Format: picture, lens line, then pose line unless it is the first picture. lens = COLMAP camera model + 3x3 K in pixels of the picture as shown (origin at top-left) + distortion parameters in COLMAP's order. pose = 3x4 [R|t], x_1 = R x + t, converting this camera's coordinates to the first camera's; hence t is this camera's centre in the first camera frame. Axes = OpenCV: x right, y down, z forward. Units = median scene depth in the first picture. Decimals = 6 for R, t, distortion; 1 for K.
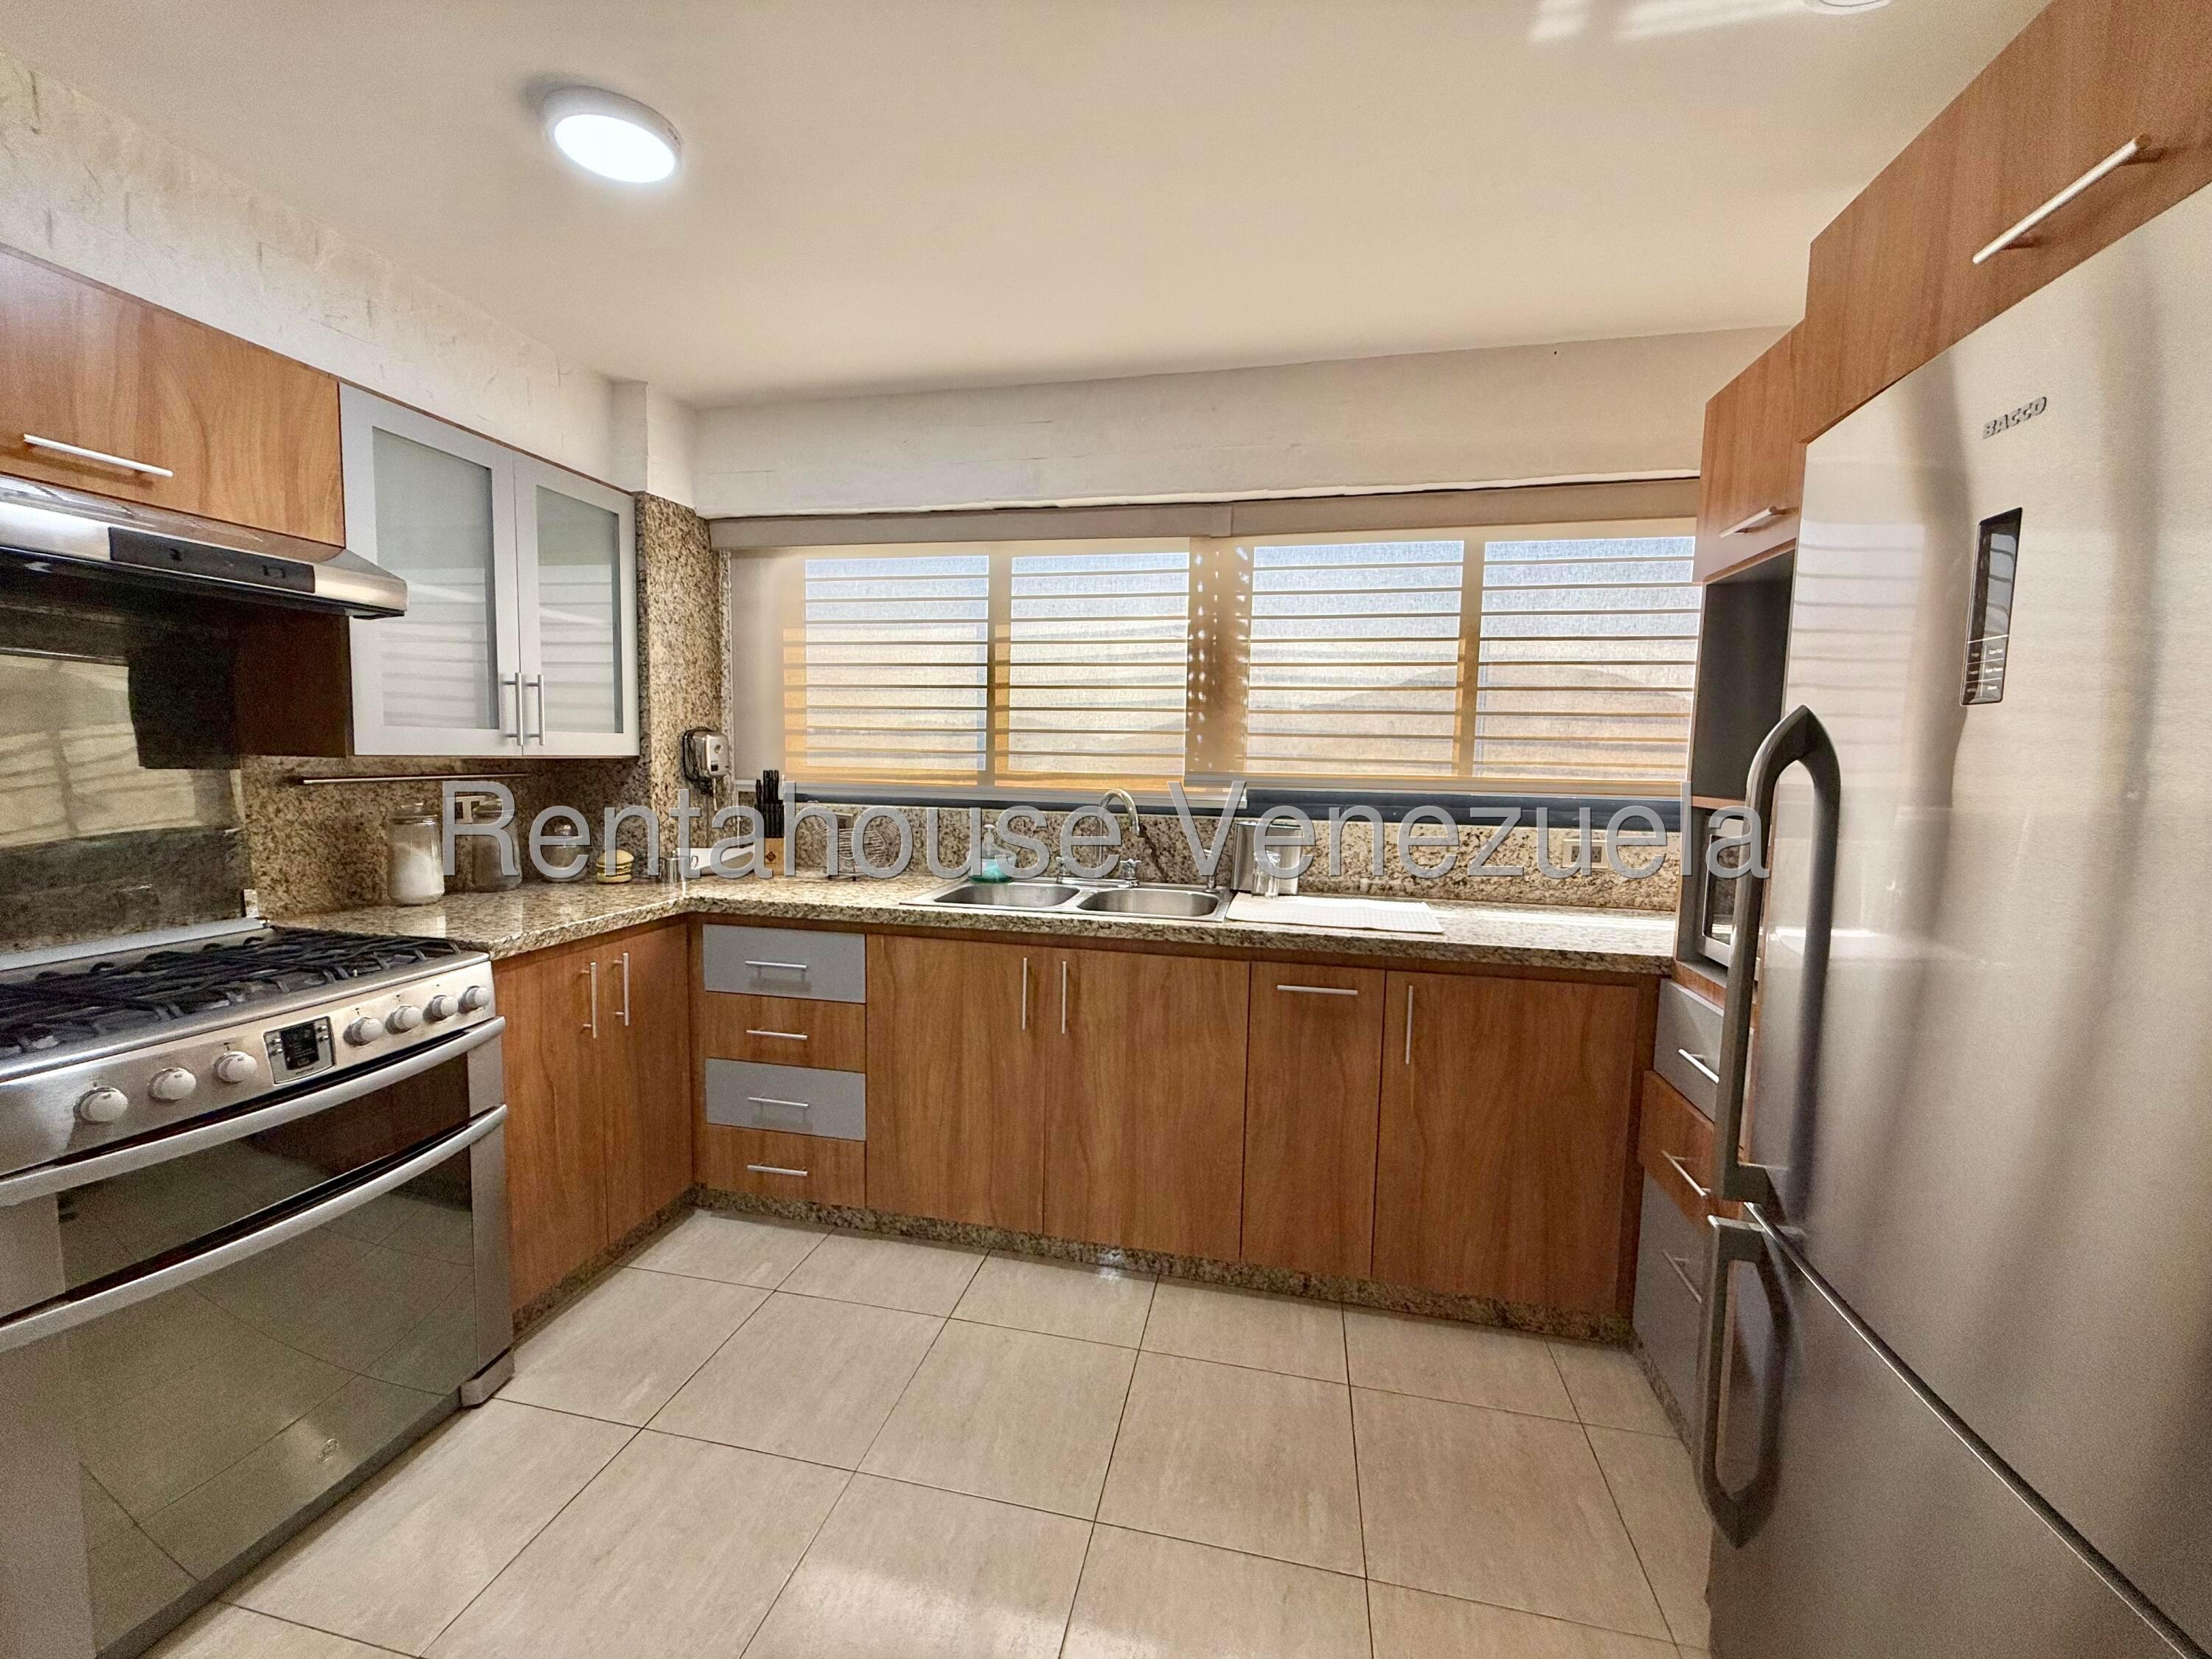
lens RADIAL K [[882.8, 0, 1103.3], [0, 882.8, 818.8], [0, 0, 1]] dist [0.000902, -0.000018]
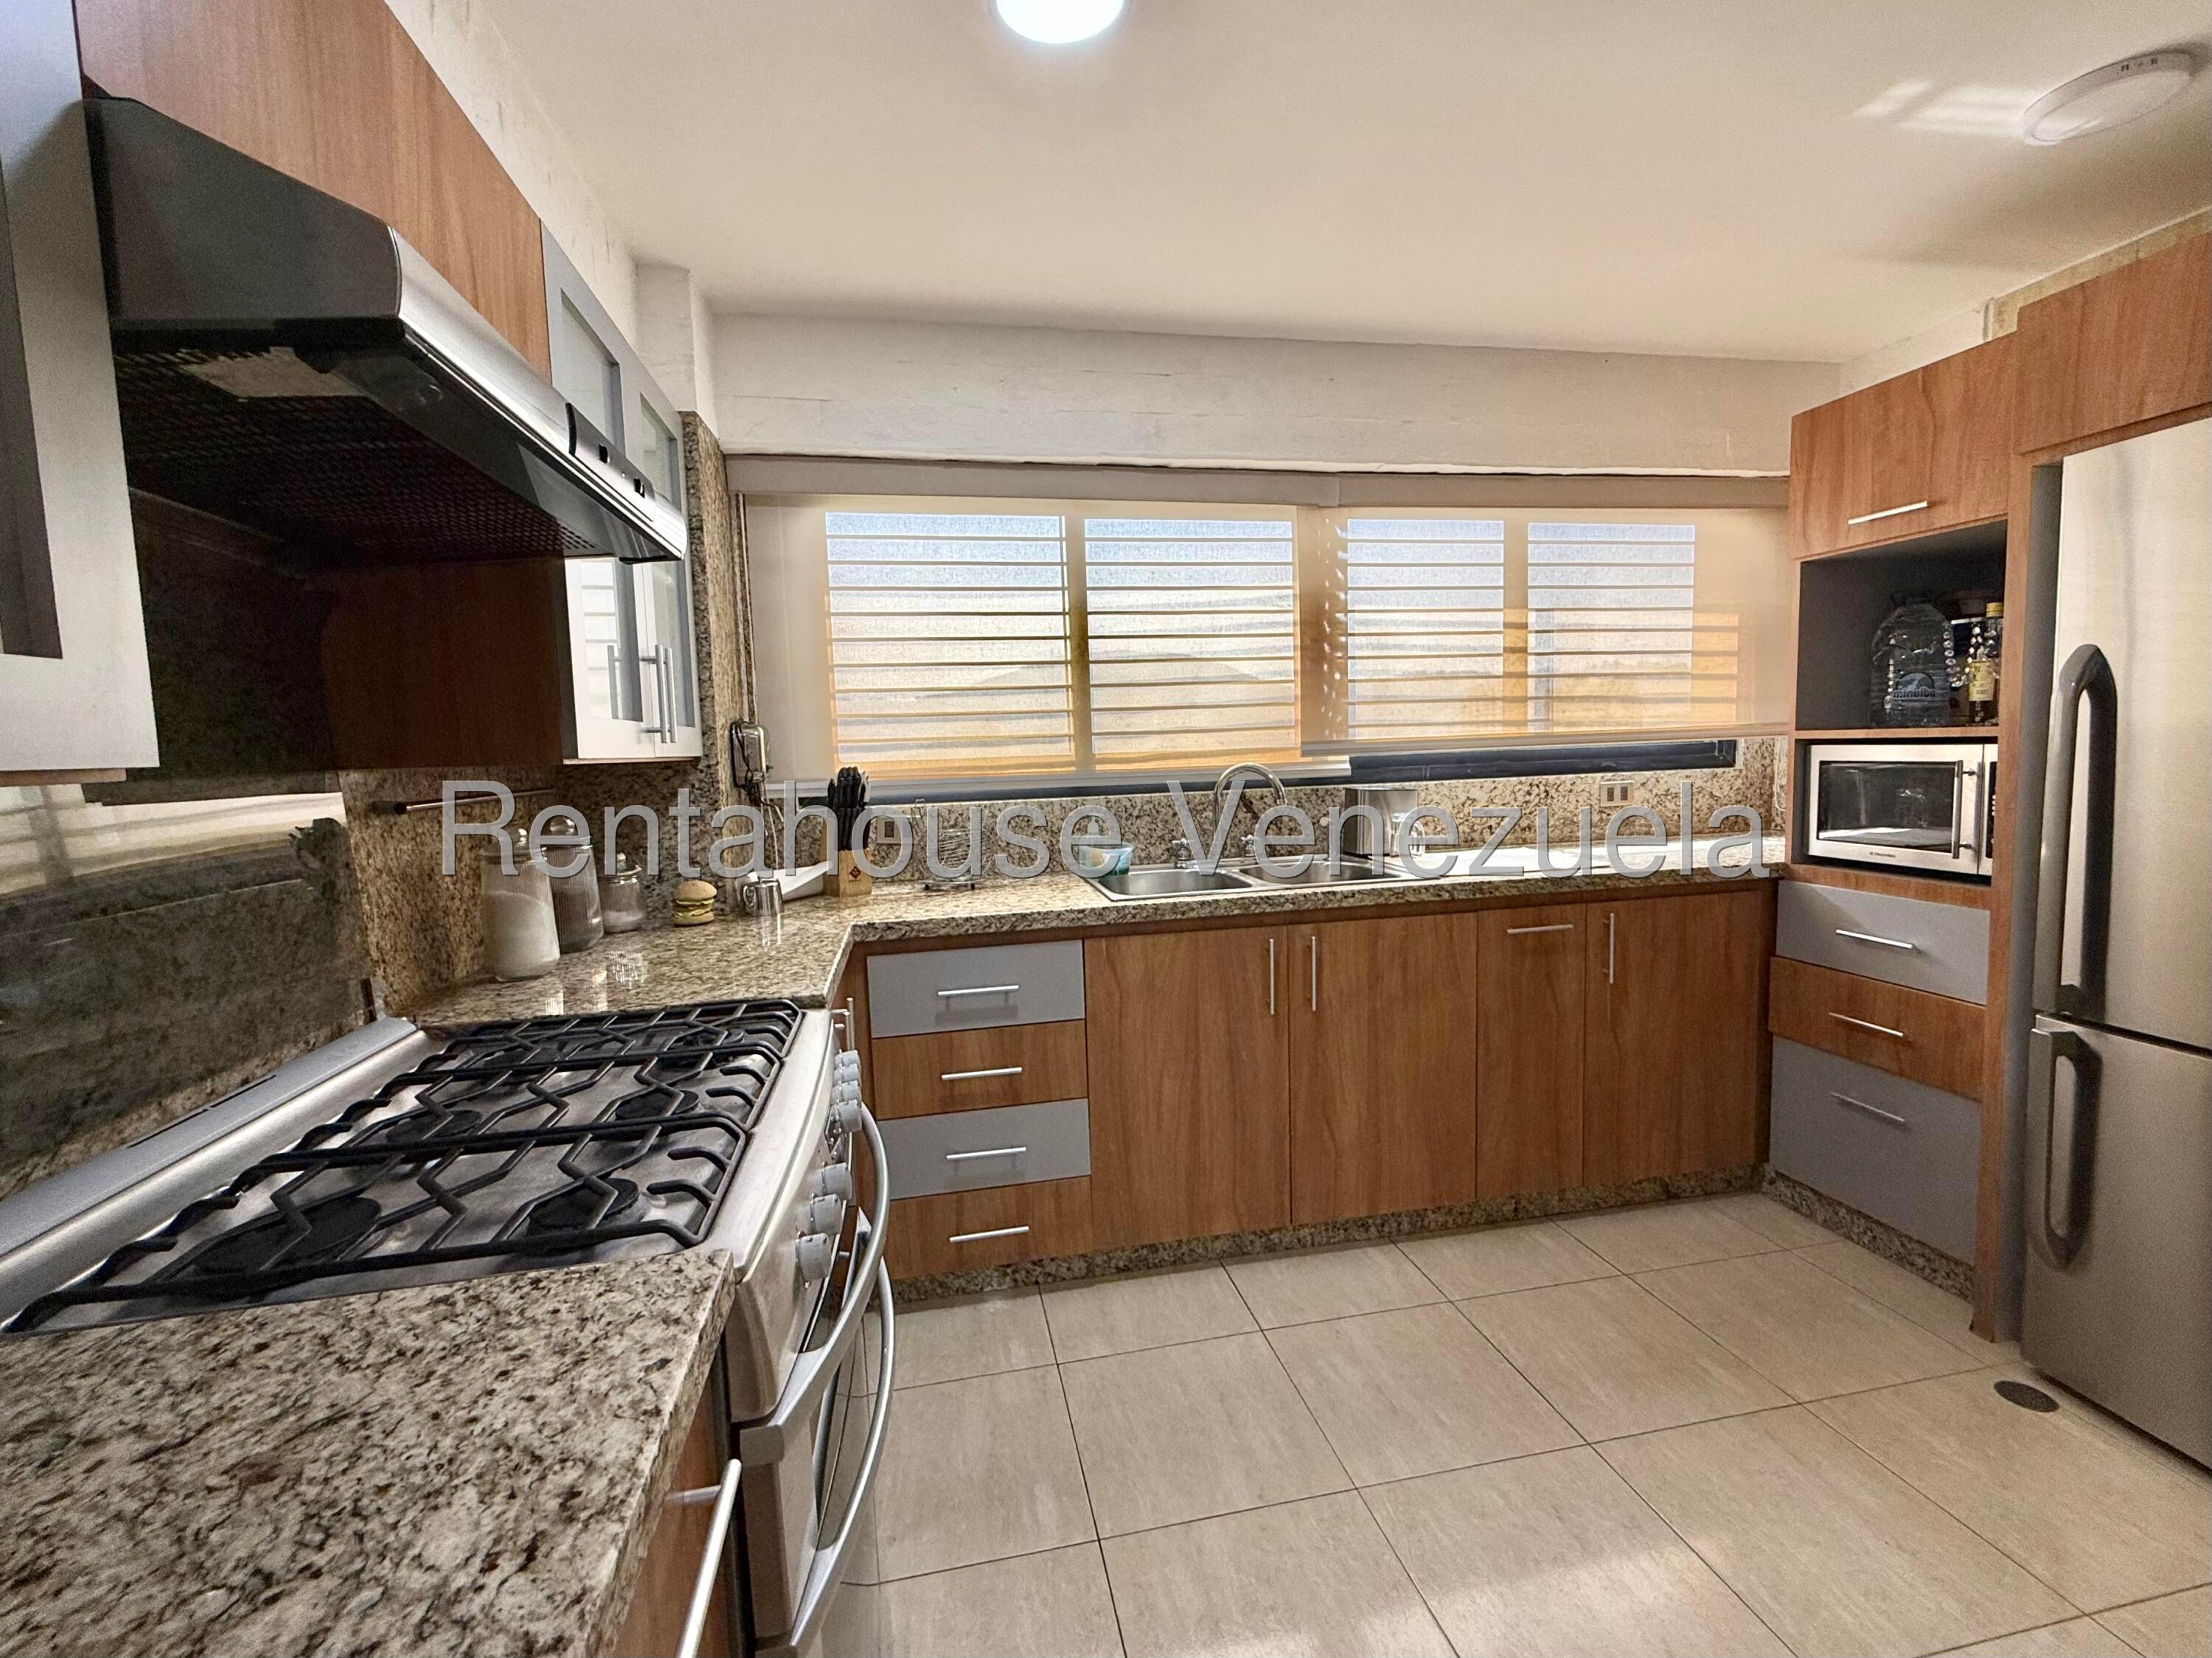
lens RADIAL K [[946.8, 0, 1105.8], [0, 946.8, 821.1], [0, 0, 1]] dist [0.008937, -0.000214]
pose [[0.916298, -0.082064, 0.392000, -0.590677], [0.081964, 0.996490, 0.017020, -0.001324], [-0.392021, 0.016535, 0.919808, 0.116069]]
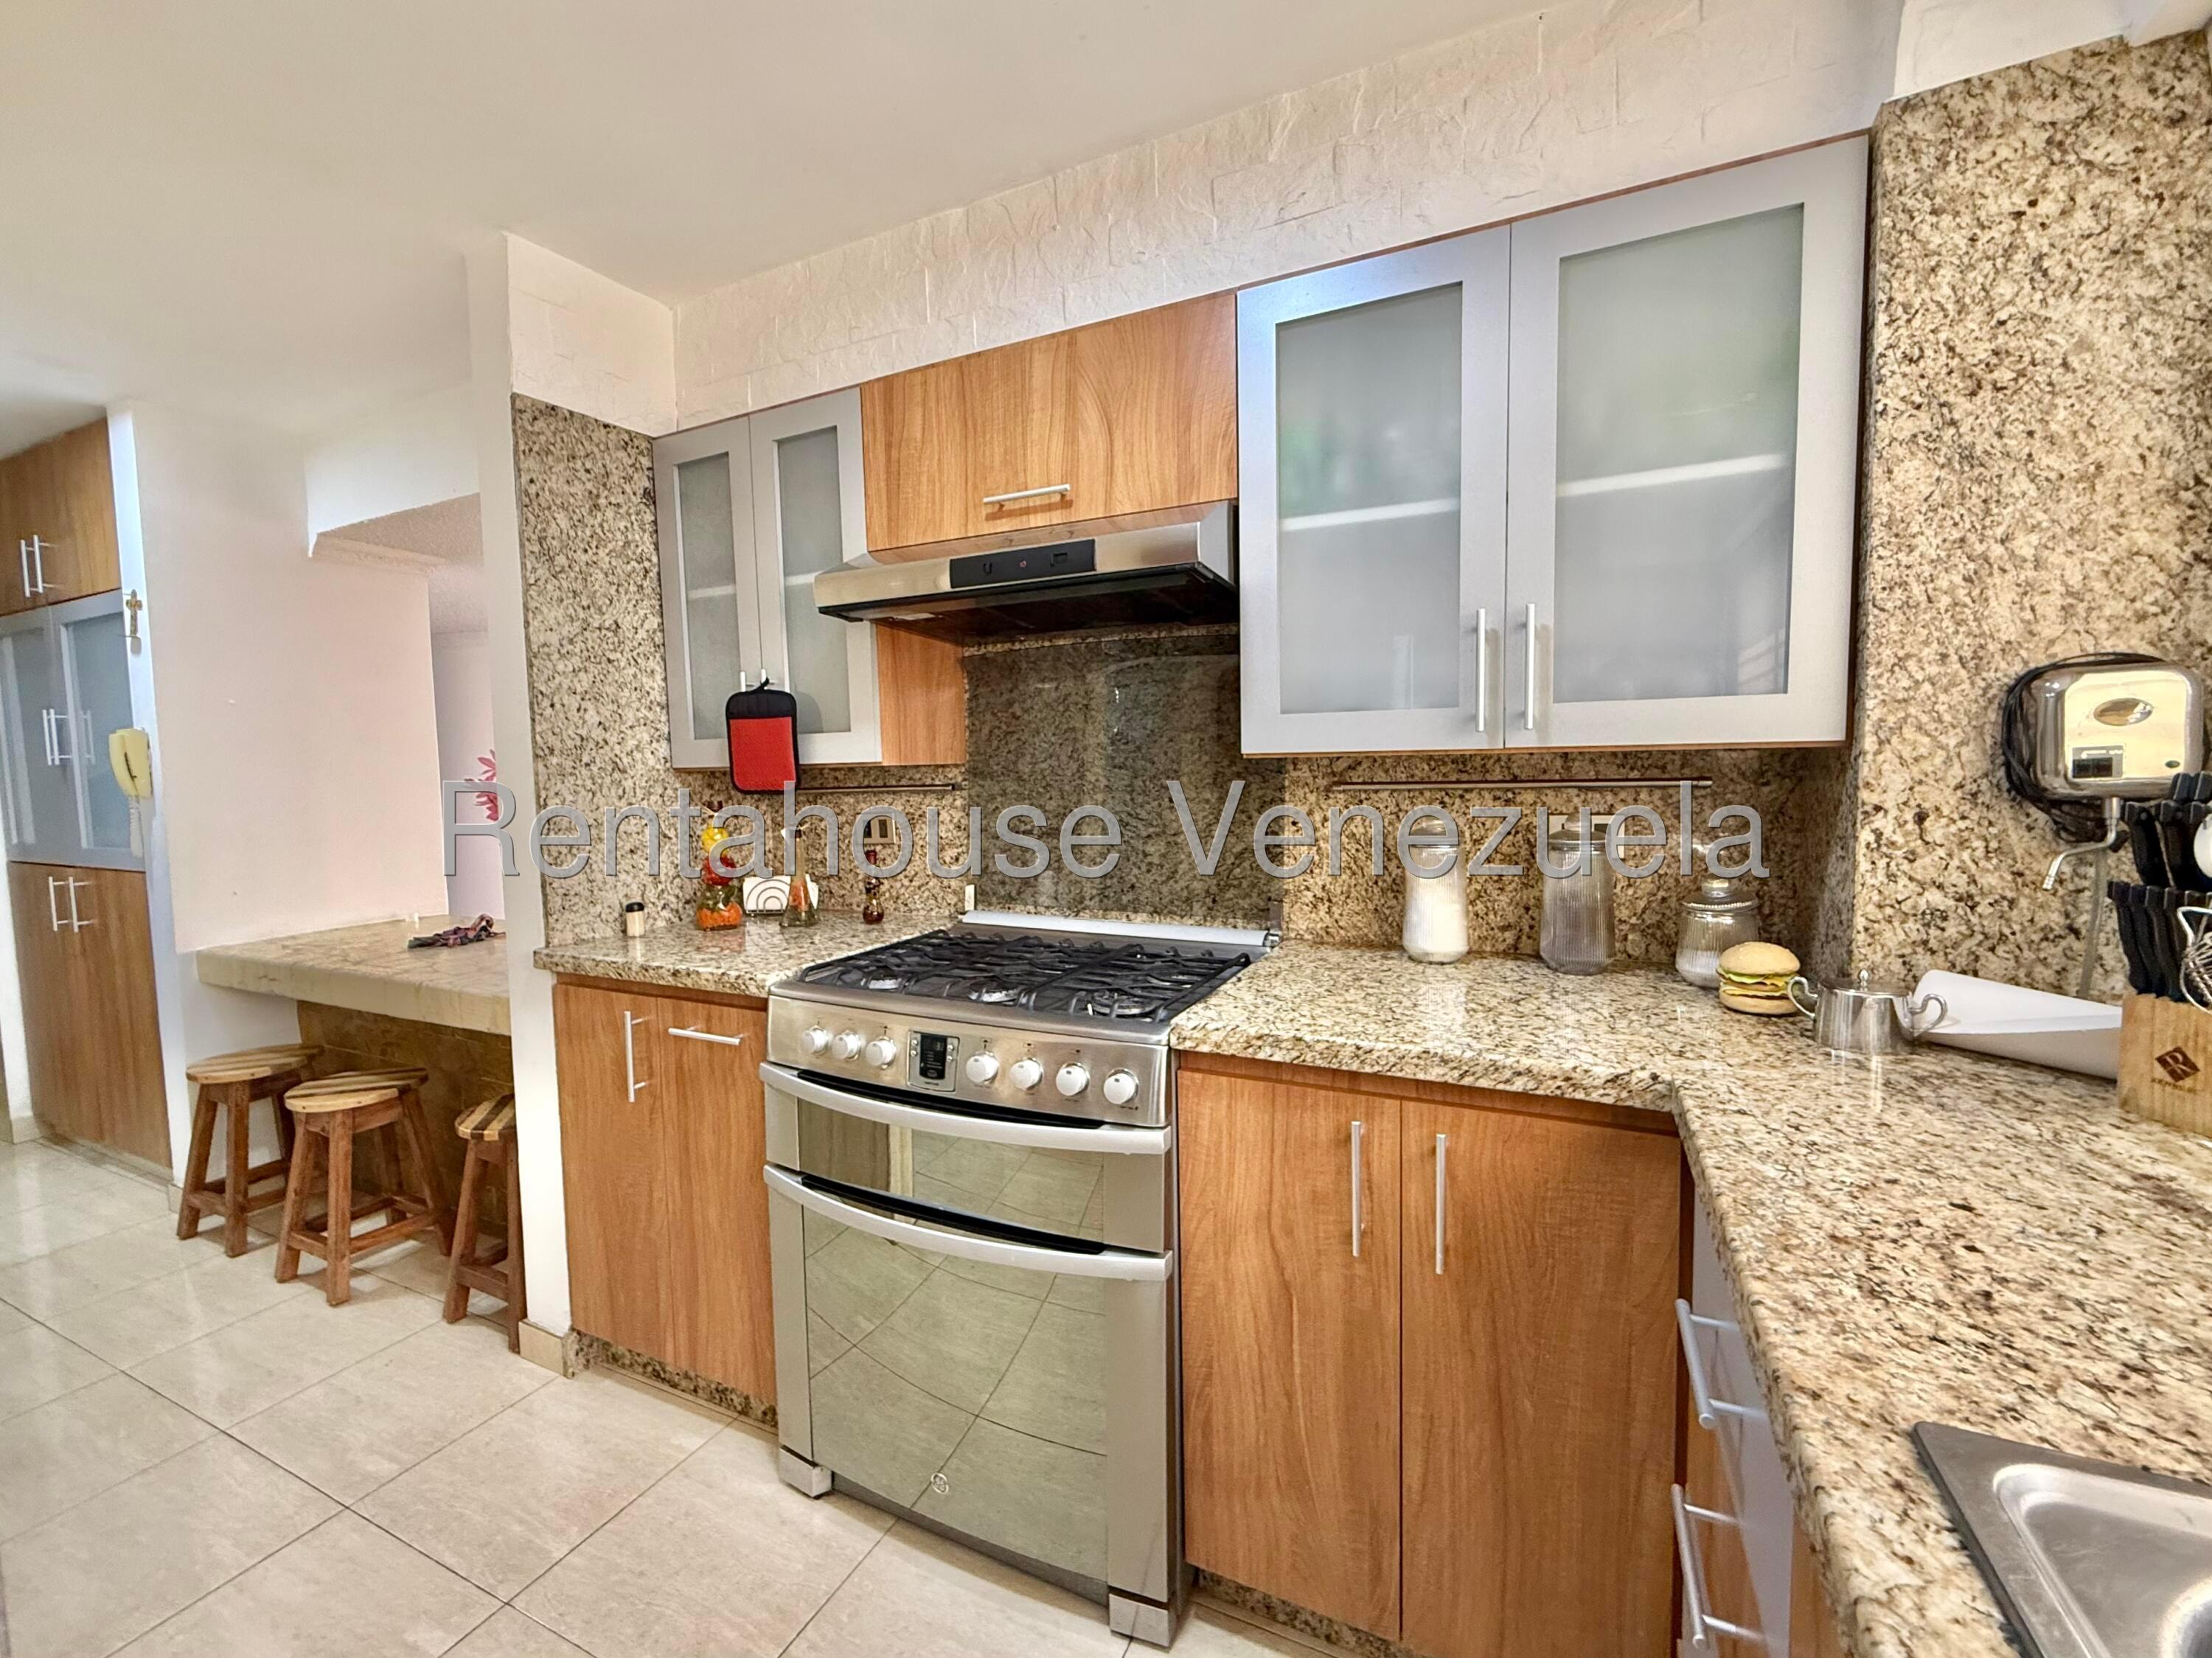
lens RADIAL K [[946.8, 0, 1105.8], [0, 946.8, 821.1], [0, 0, 1]] dist [0.008937, -0.000214]
pose [[-0.238768, 0.047992, -0.969890, 0.023067], [-0.056874, 0.996372, 0.063304, -0.045370], [0.969410, 0.070277, -0.235173, 0.842240]]
